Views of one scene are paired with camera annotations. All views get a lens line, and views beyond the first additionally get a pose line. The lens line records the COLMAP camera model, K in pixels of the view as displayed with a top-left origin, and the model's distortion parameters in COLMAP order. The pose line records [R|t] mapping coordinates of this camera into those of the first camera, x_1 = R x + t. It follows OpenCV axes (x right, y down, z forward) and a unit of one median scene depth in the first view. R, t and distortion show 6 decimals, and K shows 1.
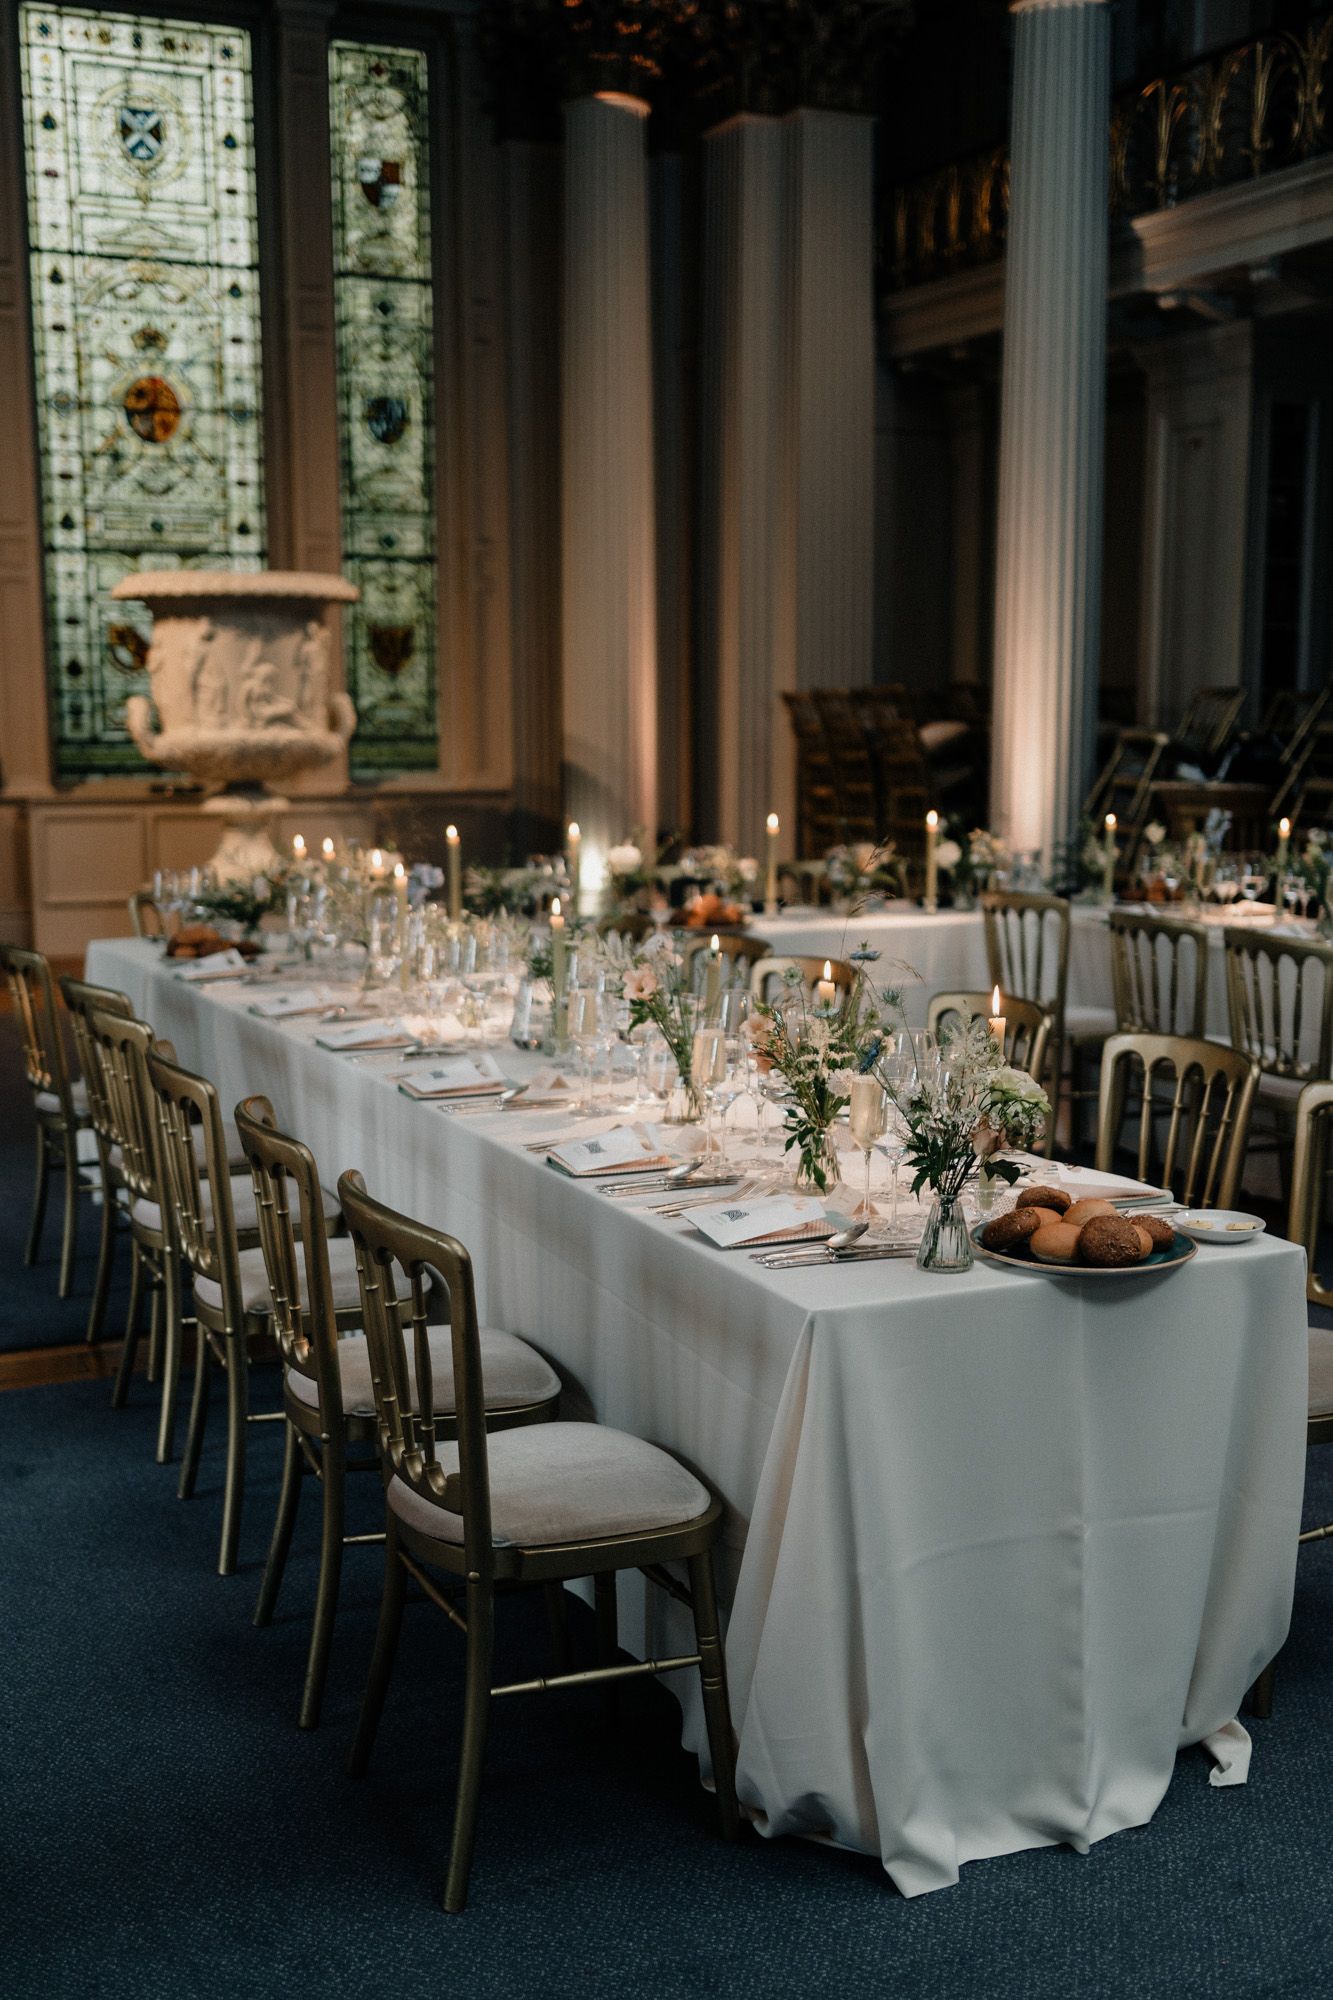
lens RADIAL K [[2059.9, 0, 665.2], [0, 2059.9, 1007.3], [0, 0, 1]] dist [0.026464, 0.000000]
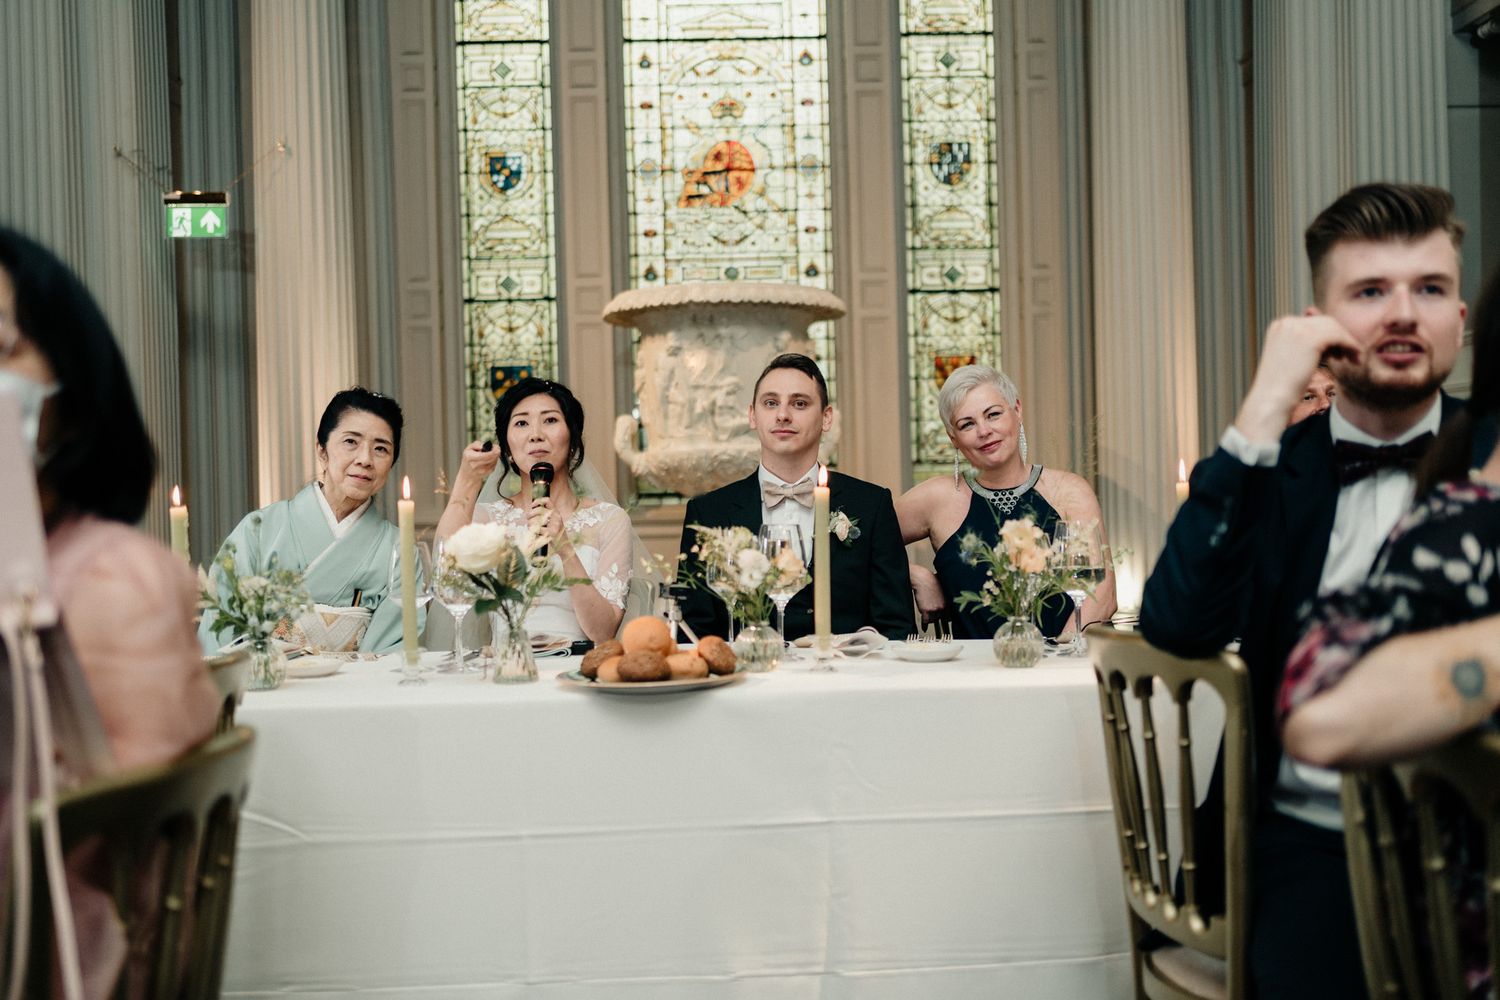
lens RADIAL K [[1544.9, 0, 749.0], [0, 1544.9, 491.2], [0, 0, 1]] dist [0.026464, 0.000000]
pose [[0.921984, -0.021612, -0.386625, 0.076594], [-0.029105, 0.991749, -0.124845, -0.016383], [0.386134, 0.126358, 0.913748, 0.270006]]
